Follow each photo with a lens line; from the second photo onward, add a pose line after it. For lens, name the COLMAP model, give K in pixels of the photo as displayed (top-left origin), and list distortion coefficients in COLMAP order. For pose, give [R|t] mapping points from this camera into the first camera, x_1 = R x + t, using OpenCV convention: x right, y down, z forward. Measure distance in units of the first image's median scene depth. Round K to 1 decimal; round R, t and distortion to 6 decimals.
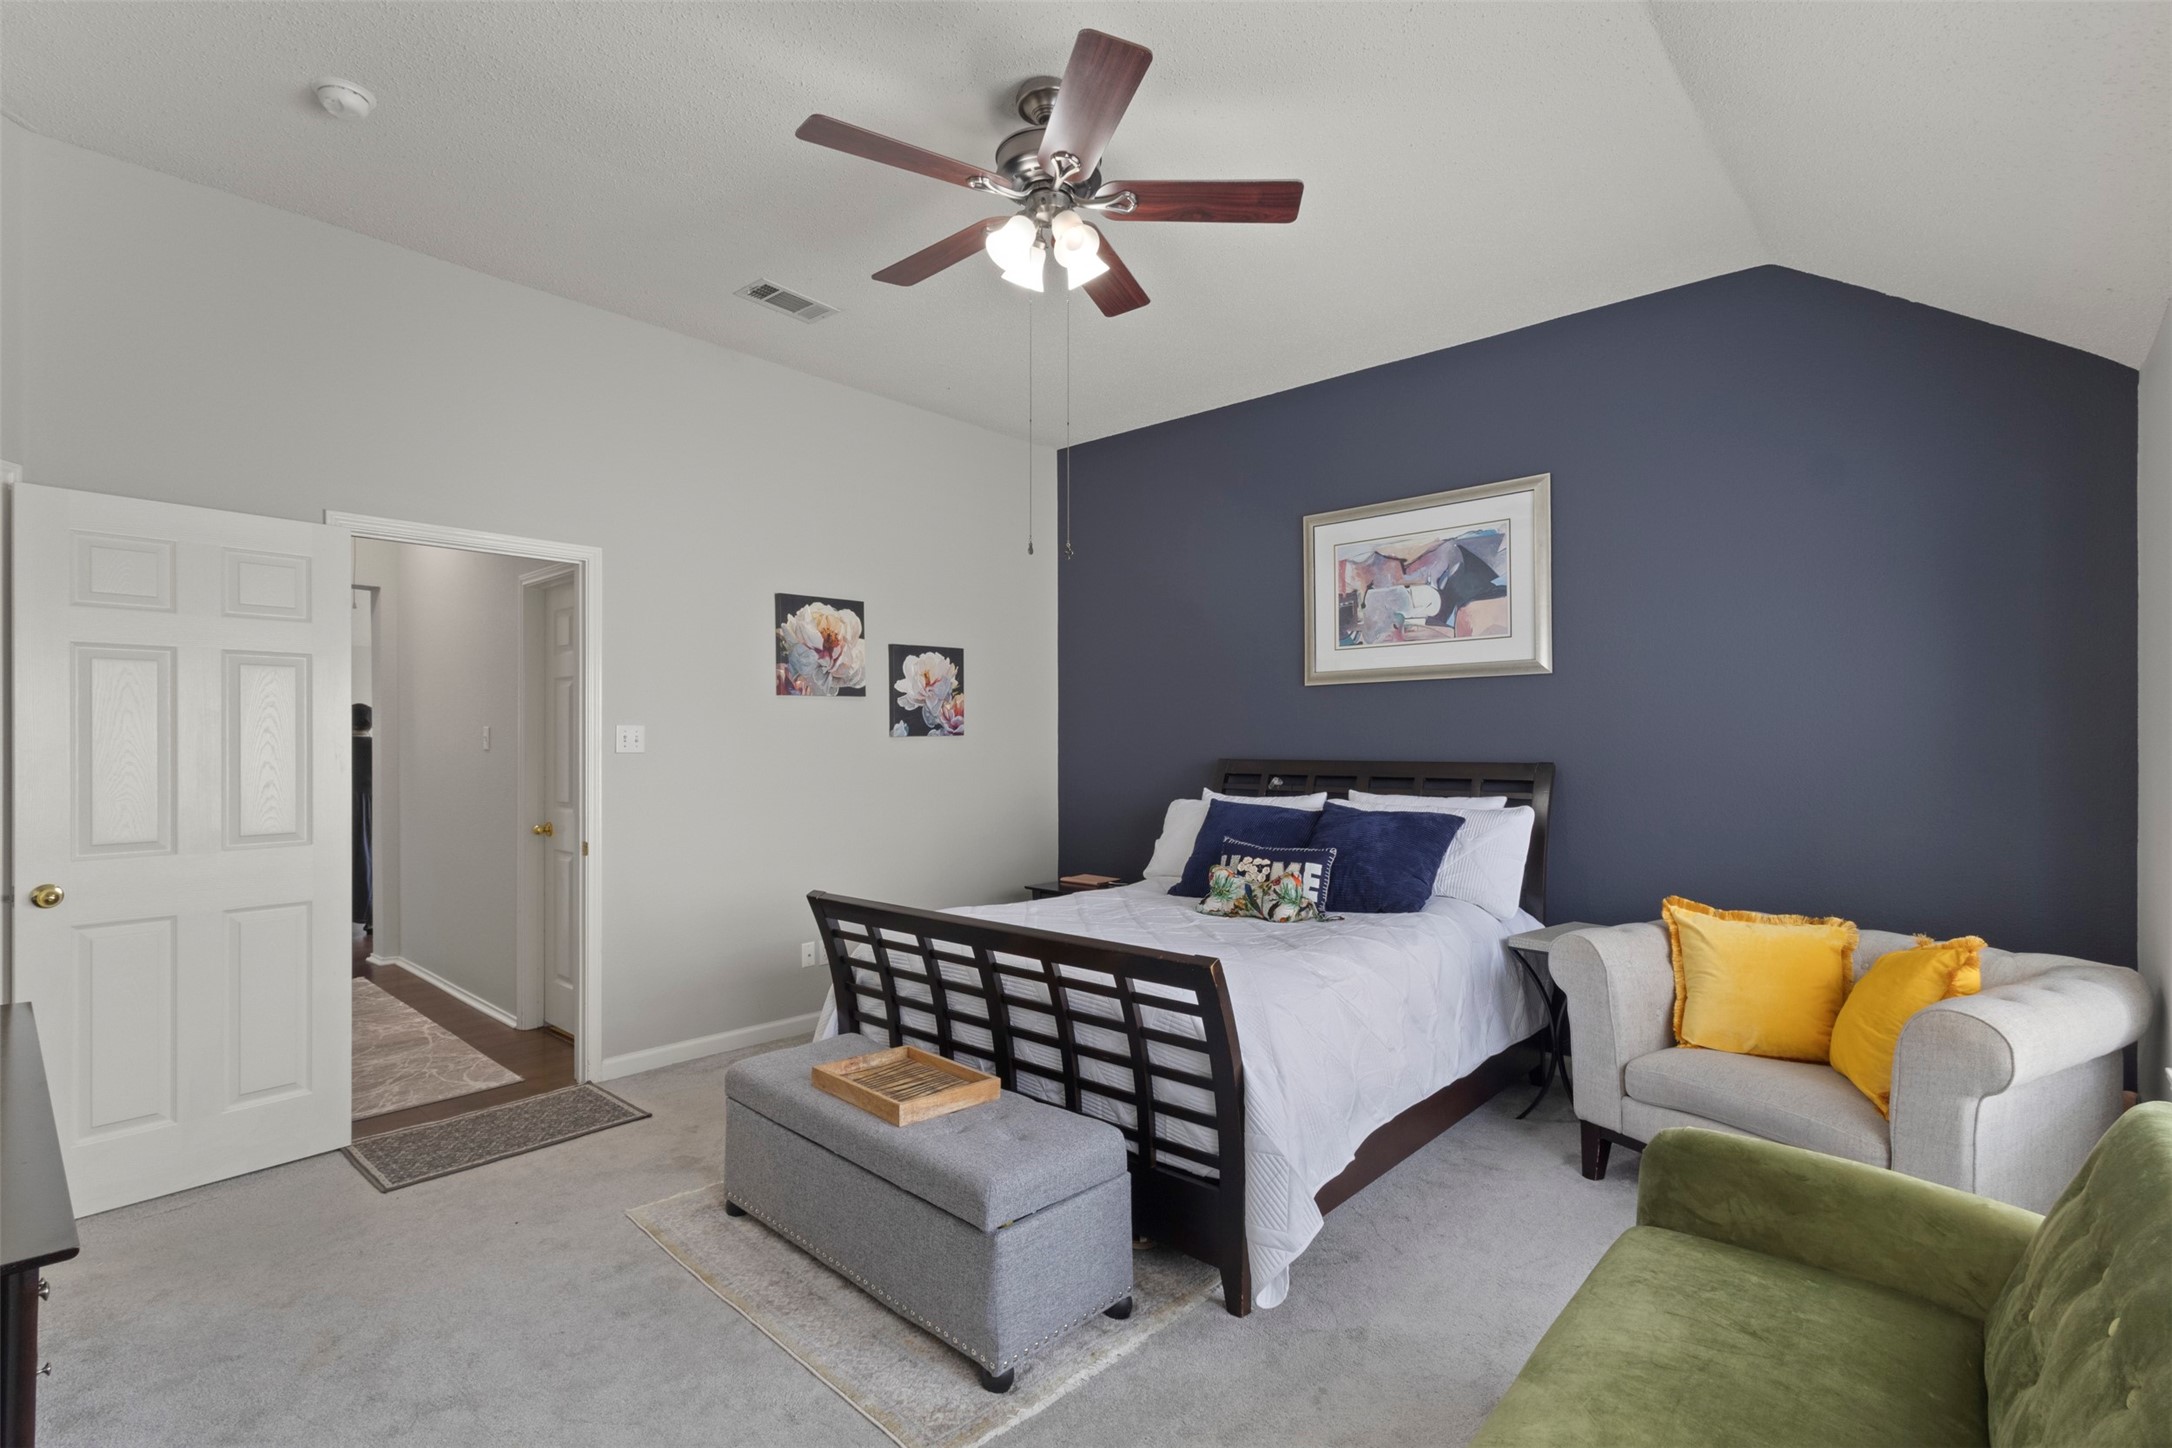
lens RADIAL K [[1013.5, 0, 1076.7], [0, 1013.5, 736.4], [0, 0, 1]] dist [0.001540, 0.000587]
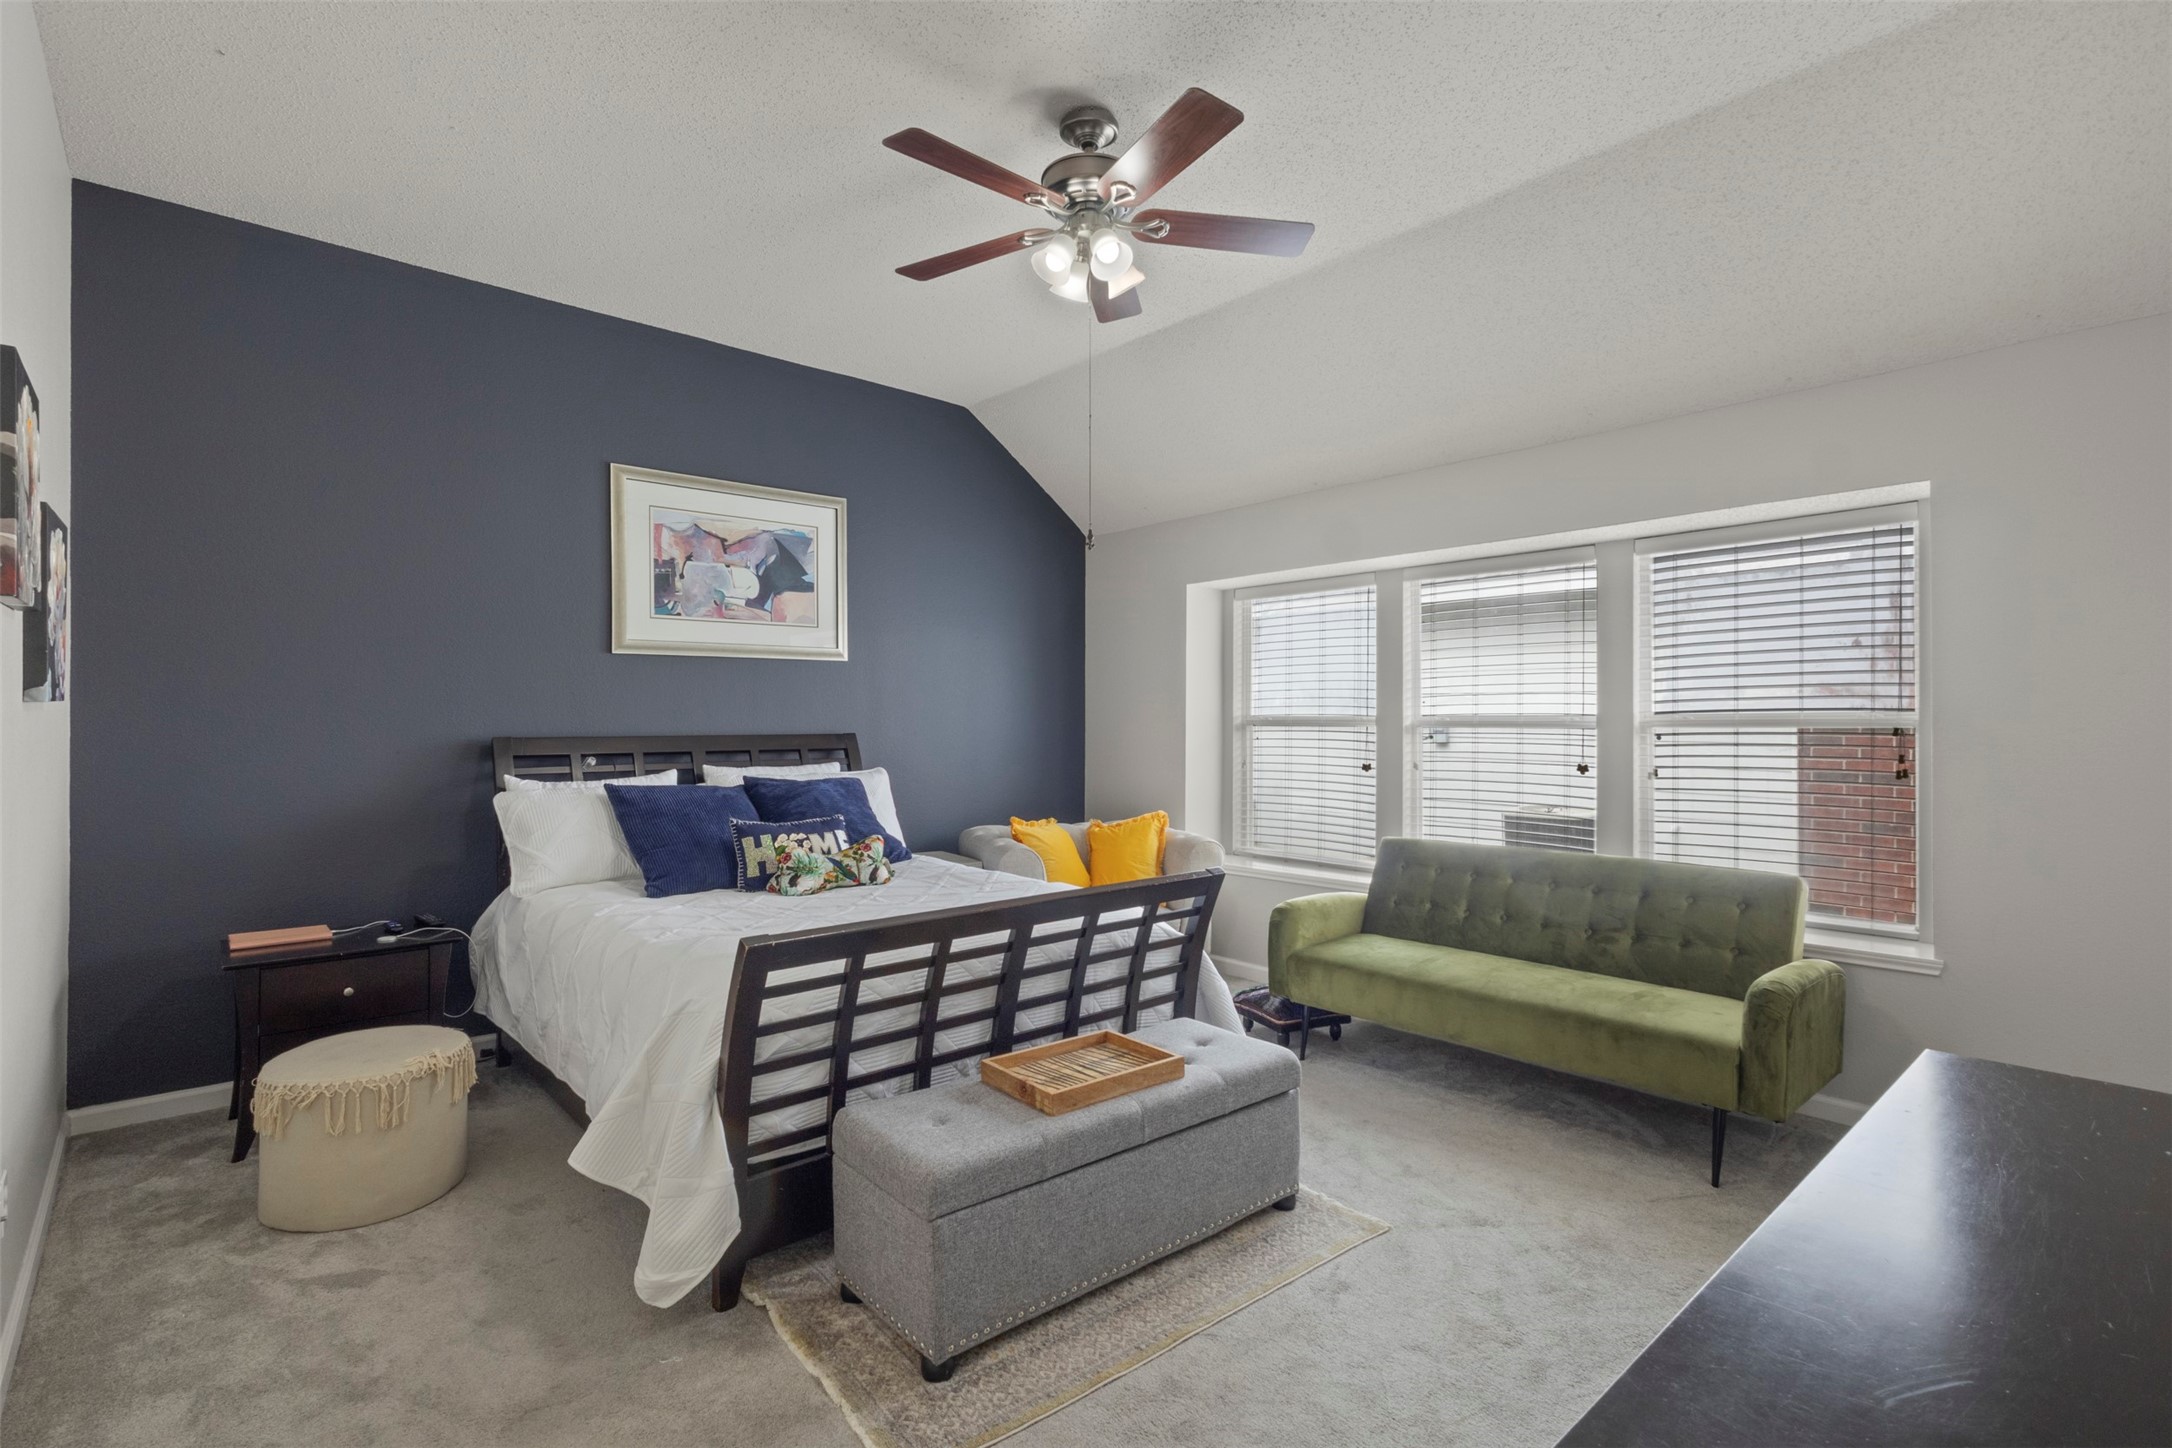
lens RADIAL K [[1015.0, 0, 1090.2], [0, 1015.0, 714.7], [0, 0, 1]] dist [0.002246, 0.000455]
pose [[0.102106, 0.002168, 0.994771, -0.677031], [-0.007757, 0.999969, -0.001383, 0.002586], [-0.994743, -0.007575, 0.102120, 0.531613]]
